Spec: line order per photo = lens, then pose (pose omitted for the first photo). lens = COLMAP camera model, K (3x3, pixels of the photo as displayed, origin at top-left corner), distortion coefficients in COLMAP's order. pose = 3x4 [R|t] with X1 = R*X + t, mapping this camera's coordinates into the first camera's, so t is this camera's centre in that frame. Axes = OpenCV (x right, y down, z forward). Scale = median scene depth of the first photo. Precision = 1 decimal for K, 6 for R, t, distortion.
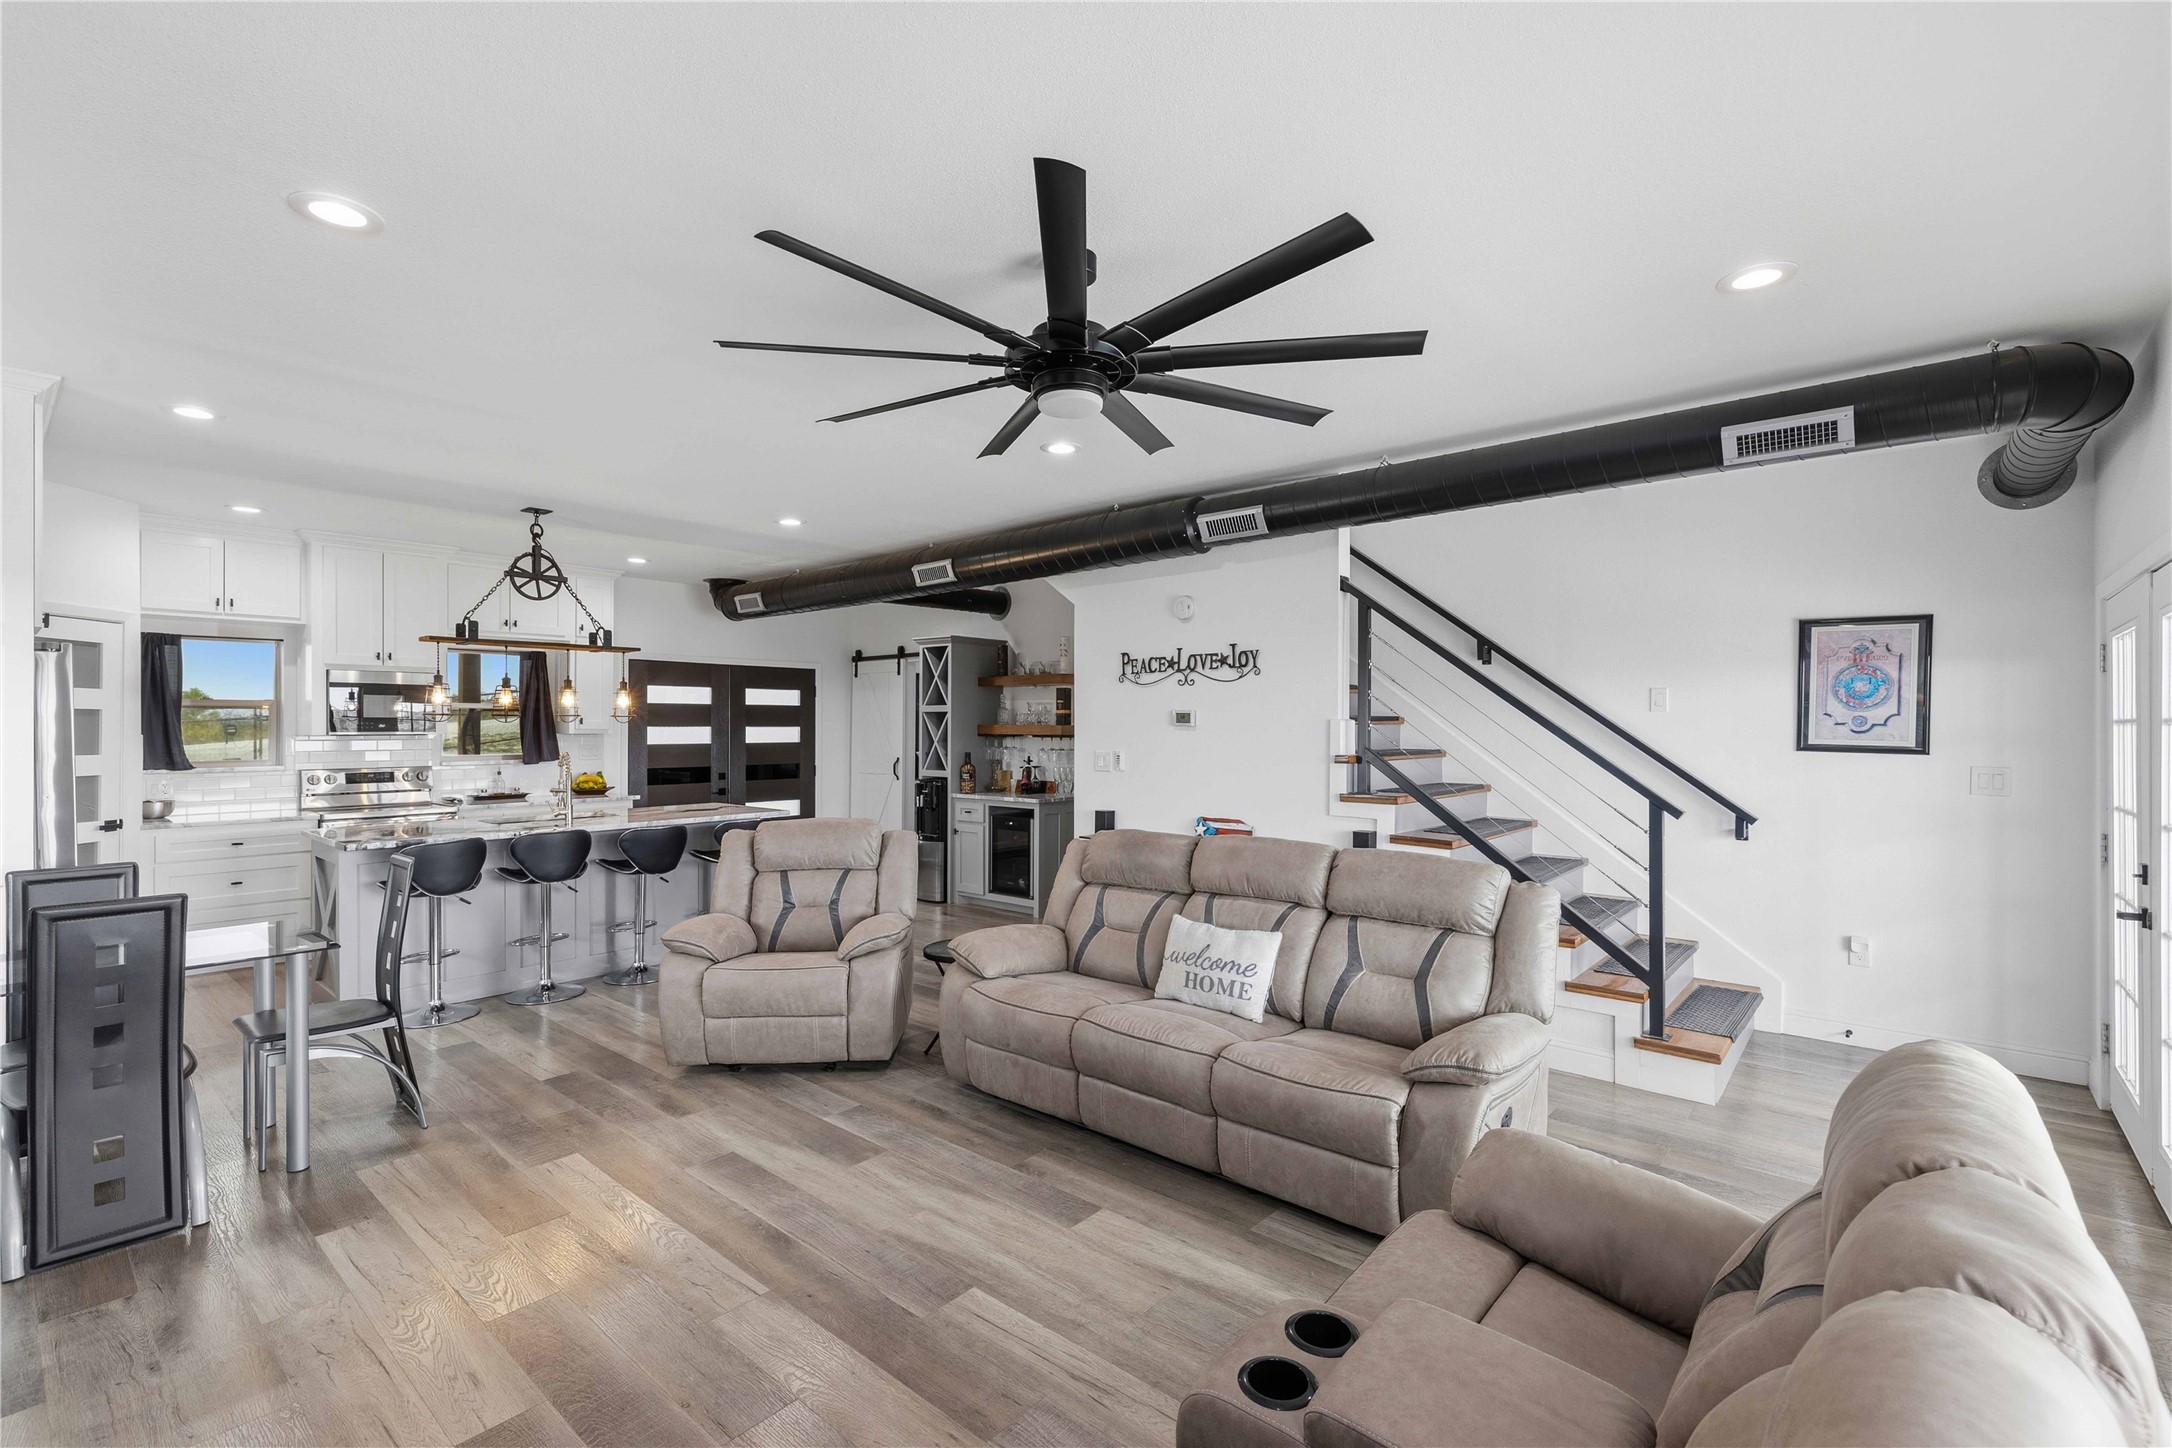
lens RADIAL K [[947.9, 0, 1073.7], [0, 947.9, 724.7], [0, 0, 1]] dist [-0.001055, 0.000250]
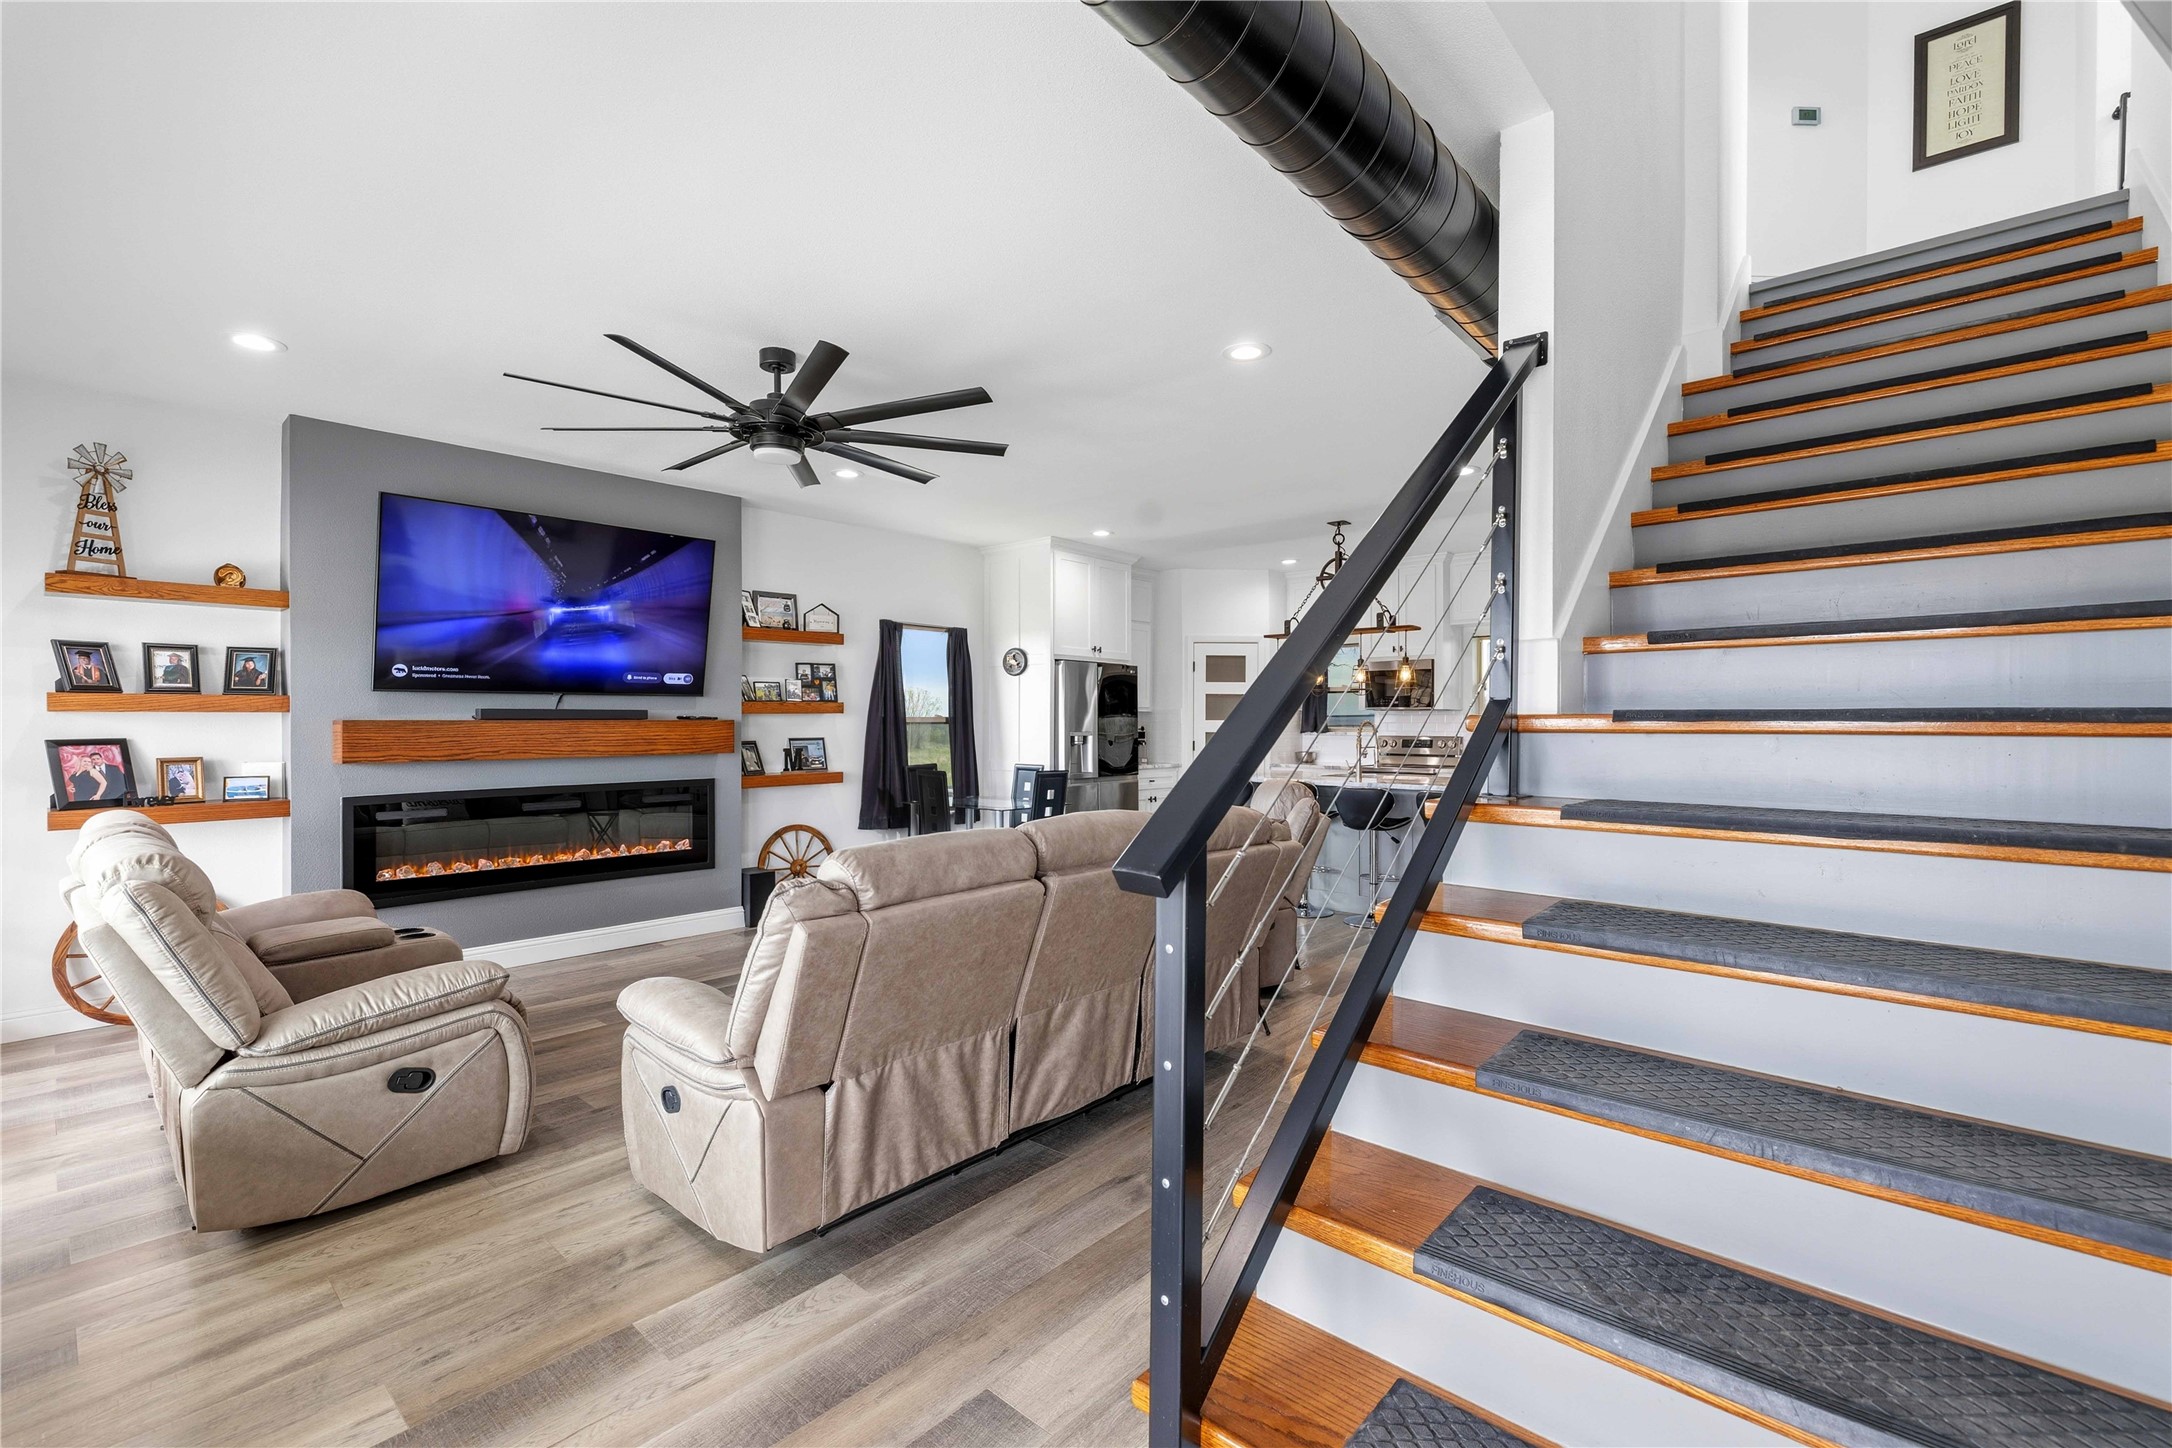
lens RADIAL K [[947.9, 0, 1073.7], [0, 947.9, 724.7], [0, 0, 1]] dist [-0.001055, 0.000250]
pose [[-0.027427, 0.007655, -0.999594, 0.498924], [-0.001548, 0.999969, 0.007701, 0.019645], [0.999623, 0.001759, -0.027414, 0.510779]]
